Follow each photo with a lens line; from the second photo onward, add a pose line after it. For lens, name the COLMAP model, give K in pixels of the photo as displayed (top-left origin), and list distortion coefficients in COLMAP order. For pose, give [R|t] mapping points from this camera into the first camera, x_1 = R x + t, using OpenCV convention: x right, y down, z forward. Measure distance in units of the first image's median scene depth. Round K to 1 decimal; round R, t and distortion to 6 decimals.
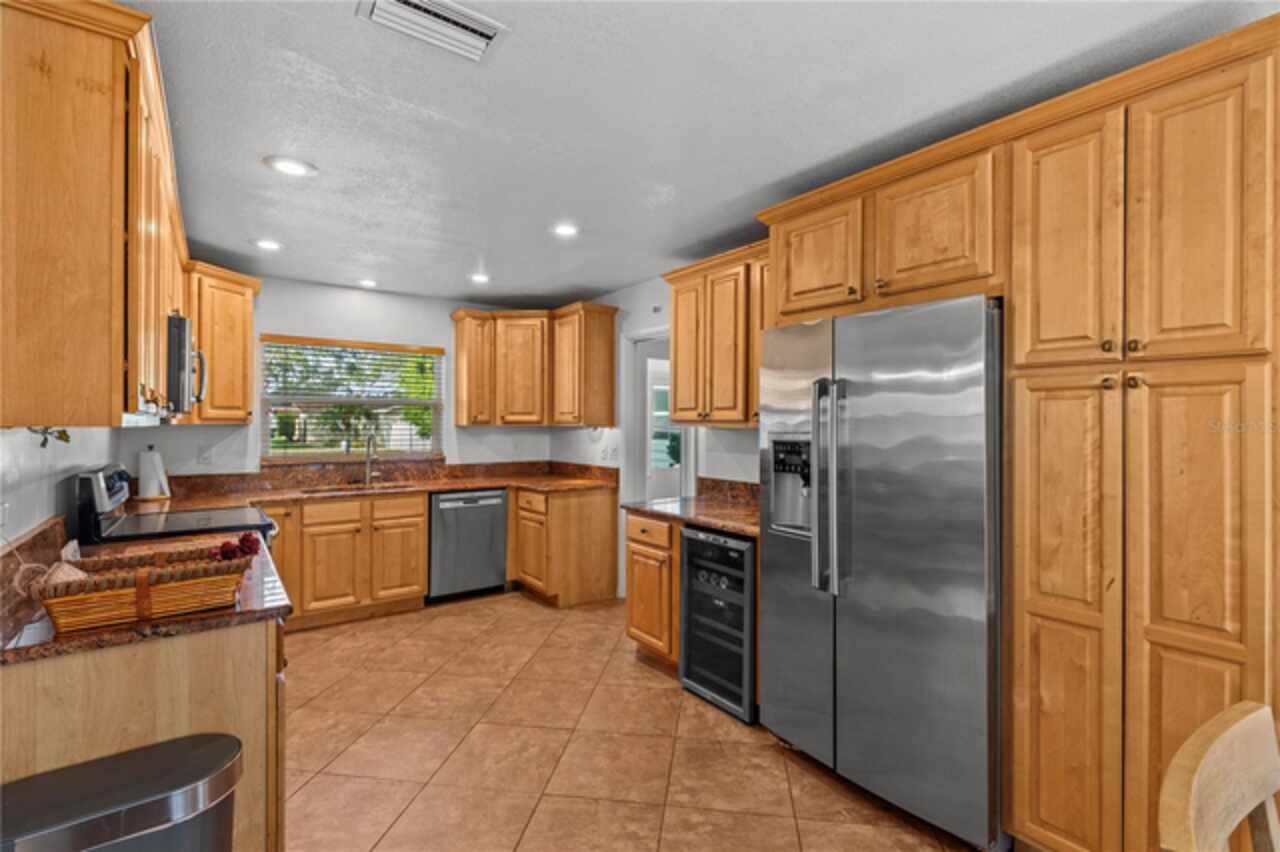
lens RADIAL K [[574.5, 0, 643.2], [0, 574.5, 422.7], [0, 0, 1]] dist [0.000013, -0.000270]
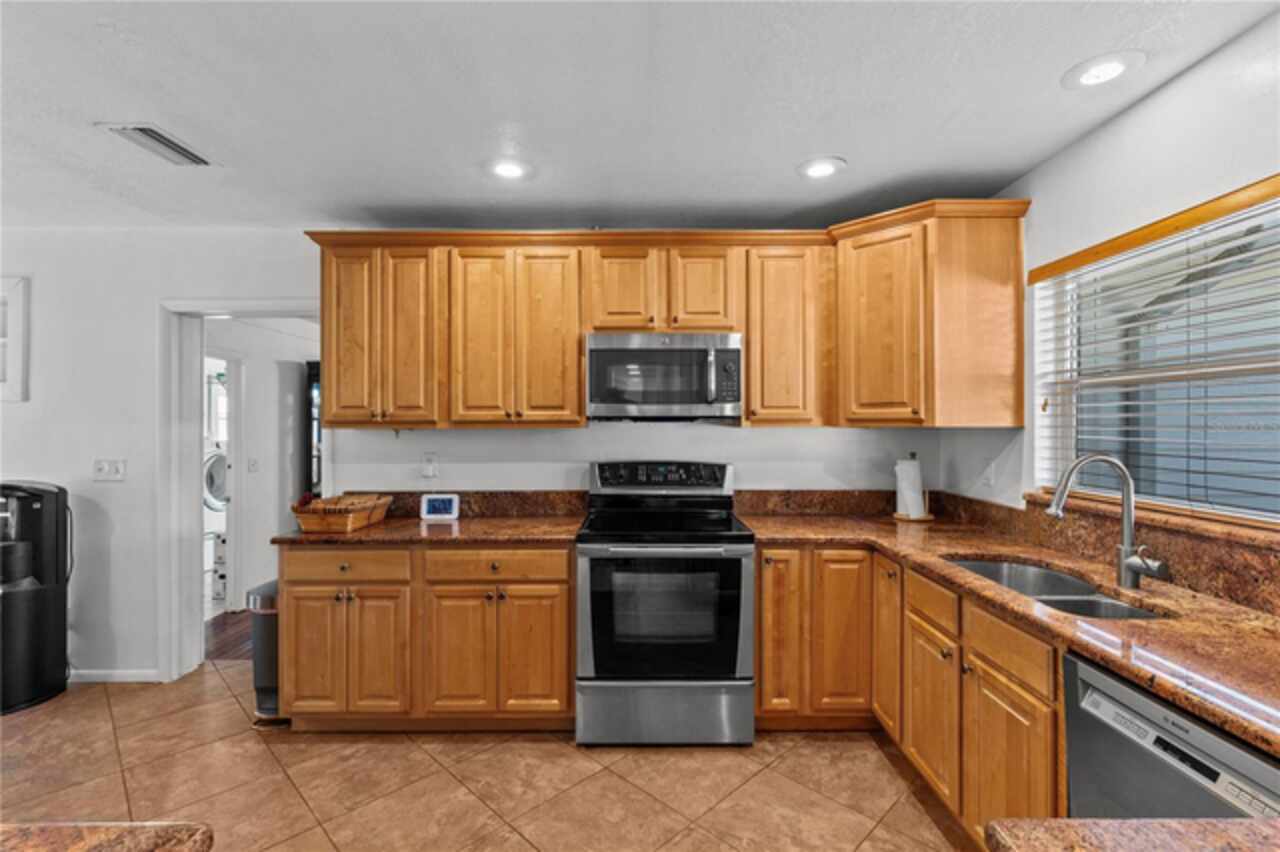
lens RADIAL K [[574.5, 0, 643.2], [0, 574.5, 422.7], [0, 0, 1]] dist [0.000013, -0.000270]
pose [[-0.589841, -0.001644, -0.807518, 0.029675], [0.001697, 0.999993, -0.003274, -0.001508], [0.807518, -0.003301, -0.589834, 1.057026]]
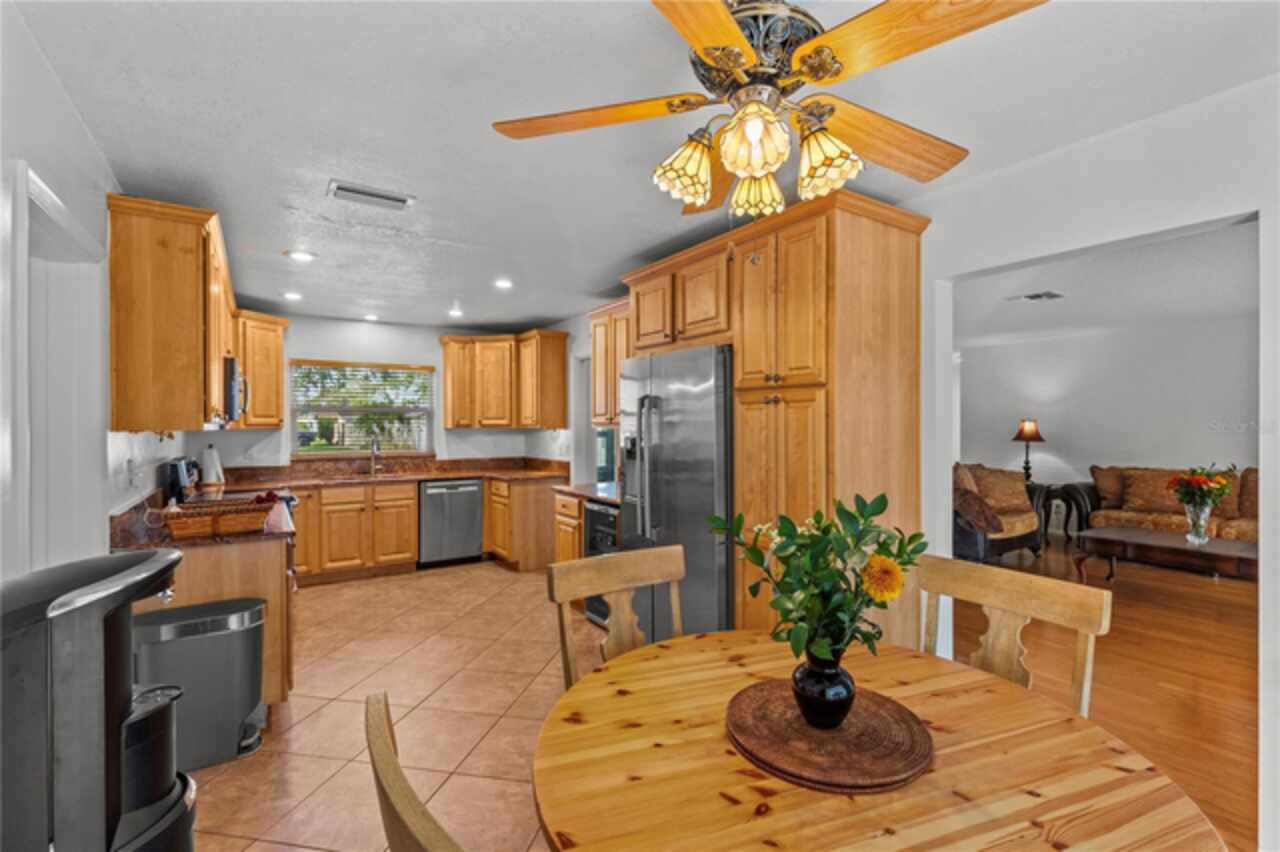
lens RADIAL K [[573.8, 0, 643.7], [0, 573.8, 427.1], [0, 0, 1]] dist [-0.000471, -0.000257]
pose [[0.998598, -0.007032, -0.052468, 0.207392], [0.007284, 0.999963, 0.004613, -0.000457], [0.052434, -0.004989, 0.998612, -0.263620]]
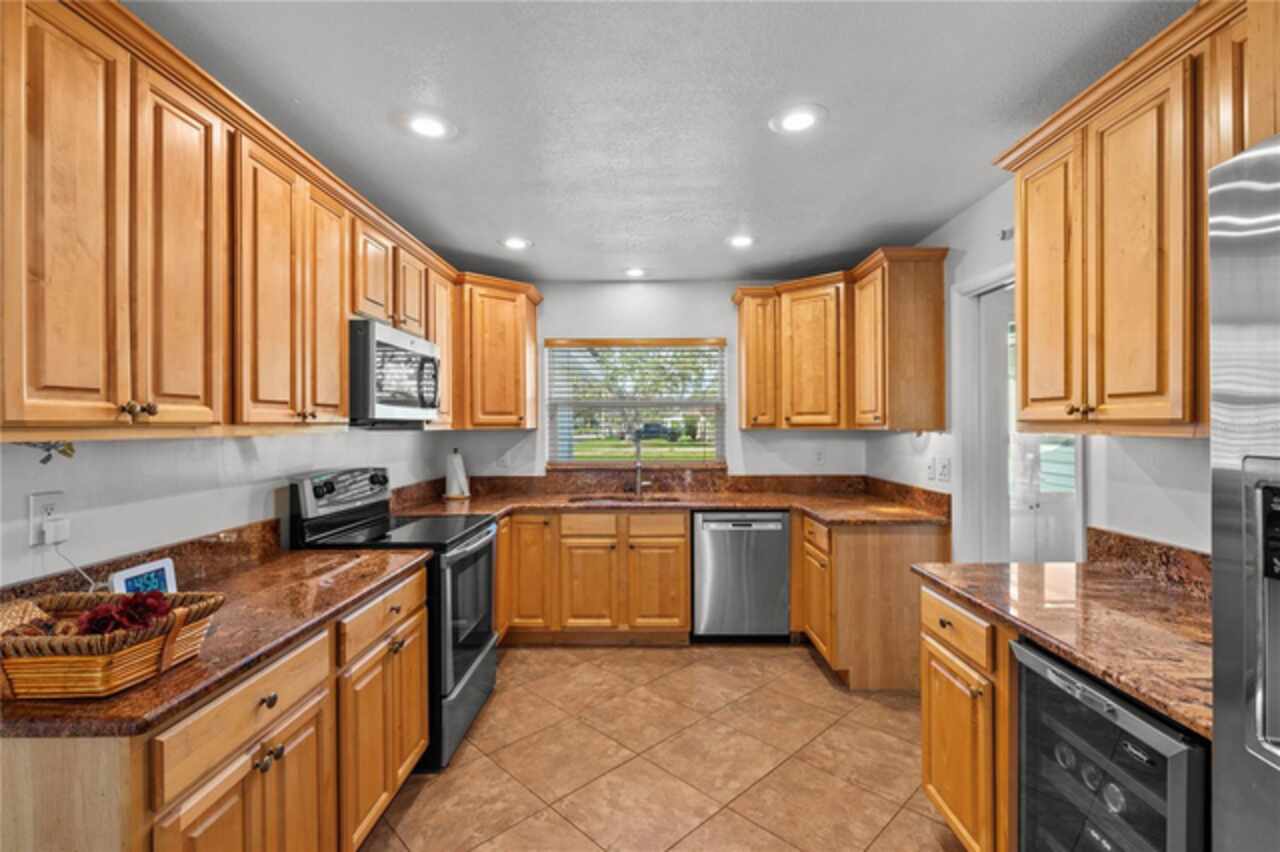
lens RADIAL K [[574.5, 0, 643.2], [0, 574.5, 422.7], [0, 0, 1]] dist [0.000013, -0.000270]
pose [[0.794447, -0.008558, -0.607273, 0.086230], [0.008404, 0.999960, -0.003098, -0.003523], [0.607275, -0.002642, 0.794487, 0.310164]]
